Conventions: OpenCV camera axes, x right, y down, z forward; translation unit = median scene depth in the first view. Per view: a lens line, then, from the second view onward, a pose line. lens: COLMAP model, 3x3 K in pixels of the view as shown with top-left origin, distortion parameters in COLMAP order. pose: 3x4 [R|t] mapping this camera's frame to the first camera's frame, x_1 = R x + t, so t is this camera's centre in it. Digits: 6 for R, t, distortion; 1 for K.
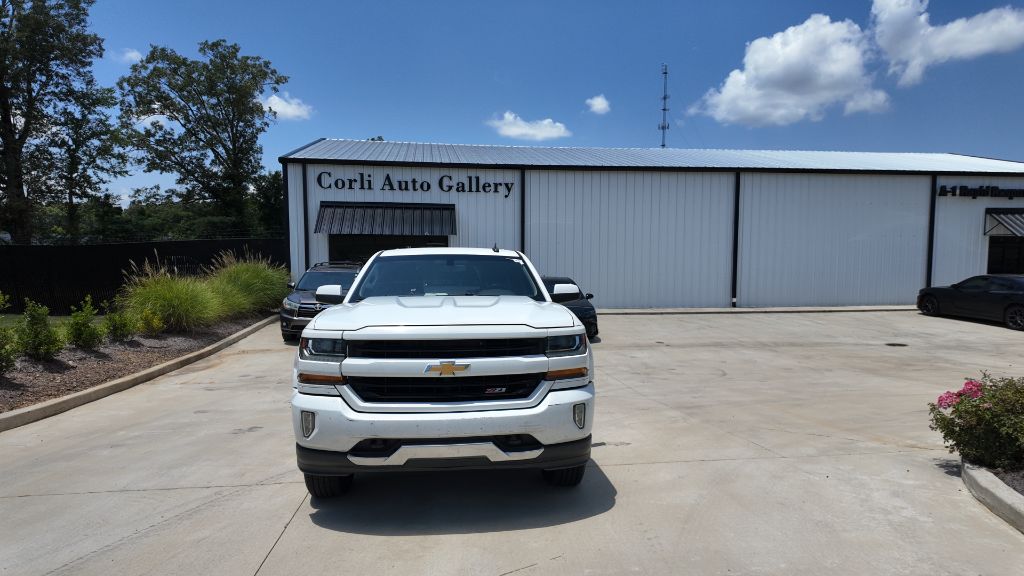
lens RADIAL K [[589.1, 0, 512.0], [0, 589.1, 288.0], [0, 0, 1]] dist [0.028145, -0.000202]
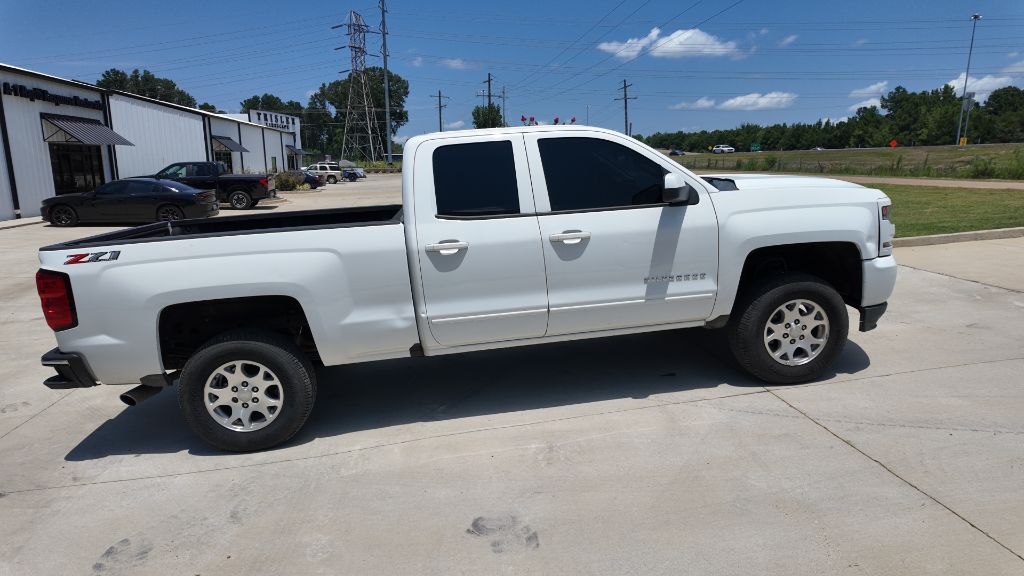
lens RADIAL K [[589.1, 0, 512.0], [0, 589.1, 288.0], [0, 0, 1]] dist [0.028145, -0.000202]
pose [[-0.014596, -0.204327, 0.978794, -0.817993], [0.065379, 0.976608, 0.204846, -0.021257], [-0.997754, 0.066982, -0.000896, 0.964198]]
